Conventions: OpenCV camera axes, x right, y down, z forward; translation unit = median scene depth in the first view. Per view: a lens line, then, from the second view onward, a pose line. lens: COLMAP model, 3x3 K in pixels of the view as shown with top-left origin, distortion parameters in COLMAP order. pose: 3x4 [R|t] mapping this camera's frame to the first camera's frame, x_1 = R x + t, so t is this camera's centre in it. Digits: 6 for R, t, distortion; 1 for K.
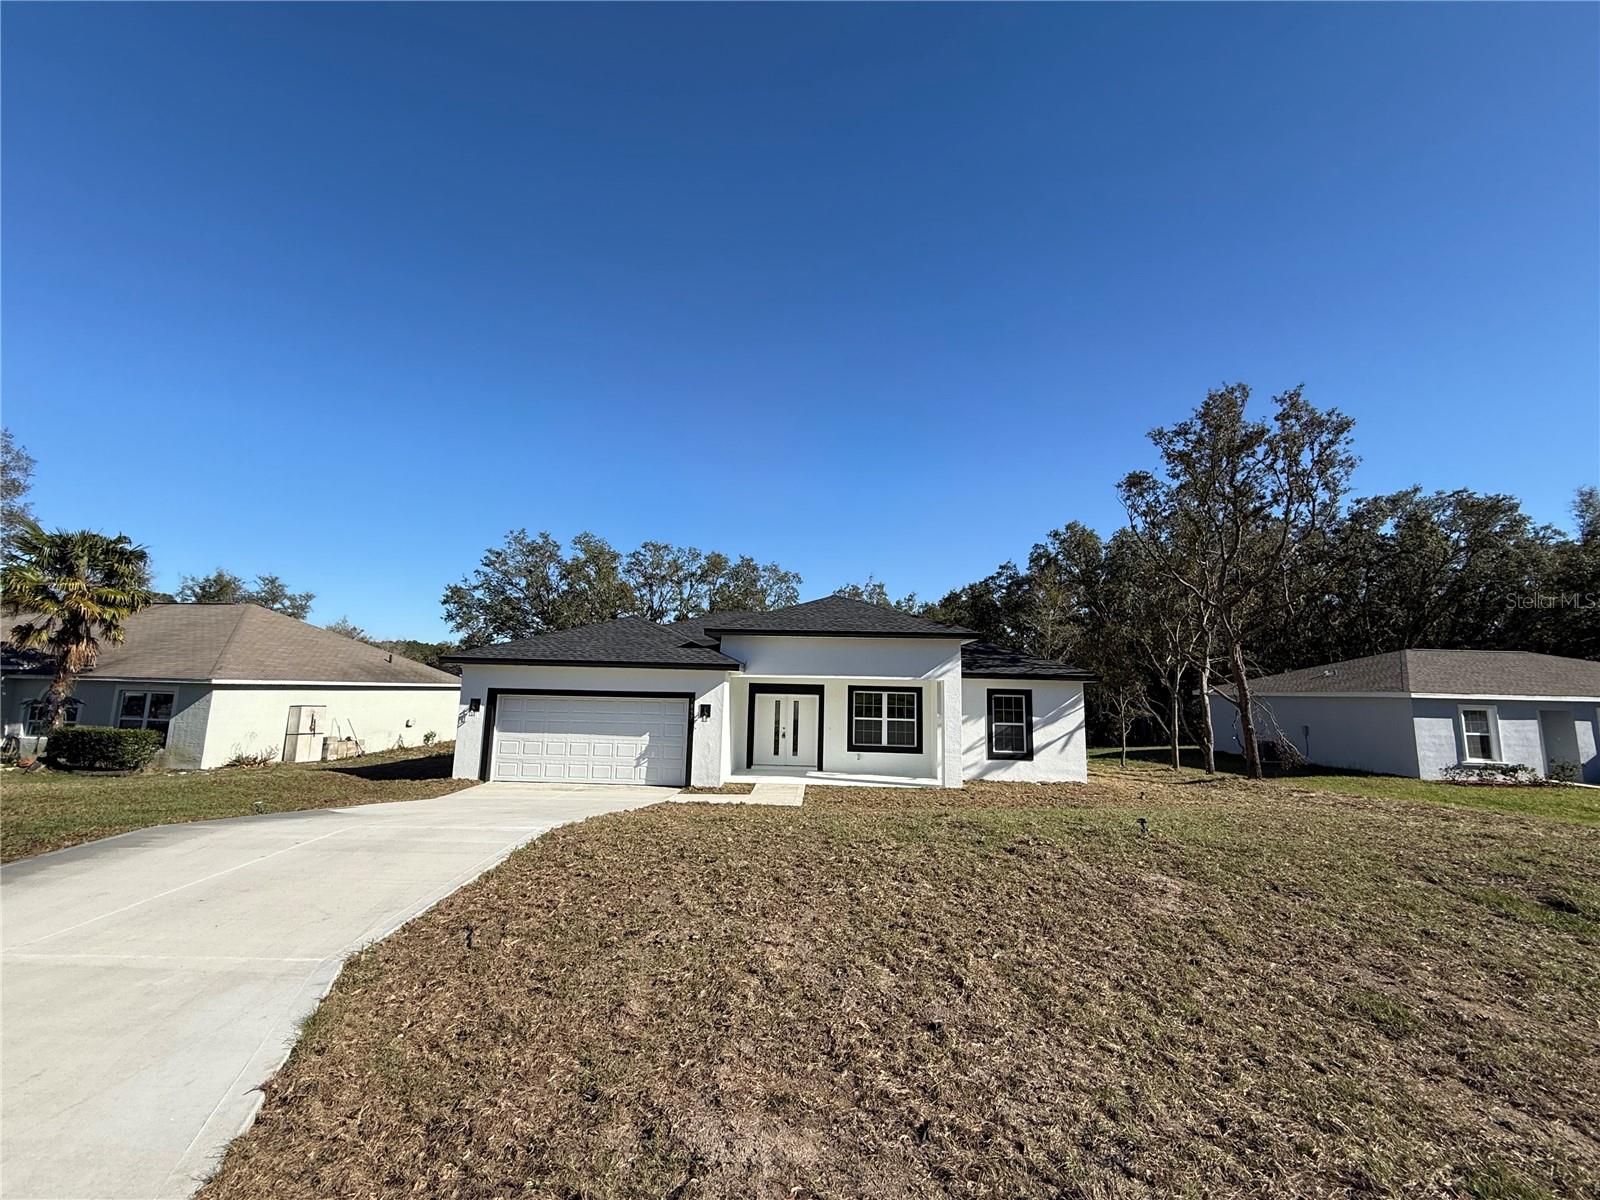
lens RADIAL K [[636.6, 0, 796.4], [0, 636.6, 599.9], [0, 0, 1]] dist [-0.000184, 0.000233]
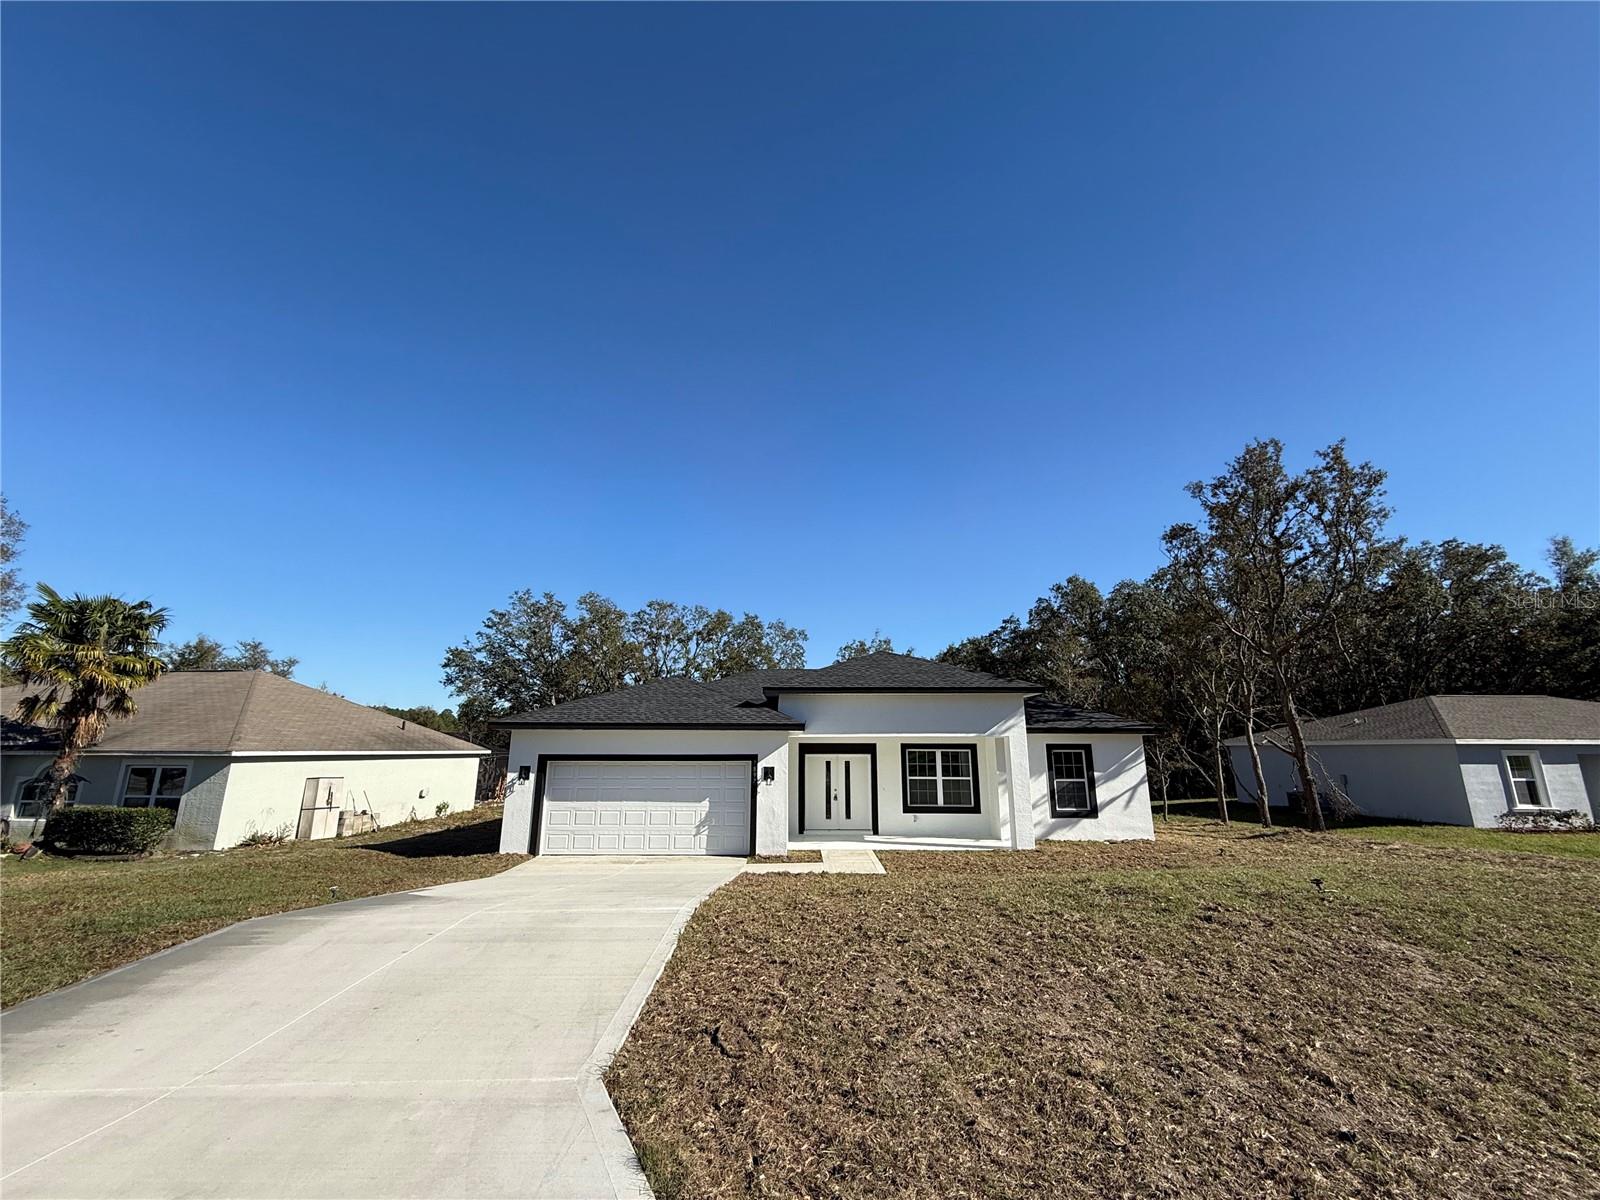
lens RADIAL K [[636.6, 0, 796.4], [0, 636.6, 599.9], [0, 0, 1]] dist [-0.000184, 0.000233]
pose [[0.999359, -0.013821, 0.033029, -0.108165], [0.016737, 0.995830, -0.089684, 0.000274], [-0.031652, 0.090179, 0.995422, 0.016668]]
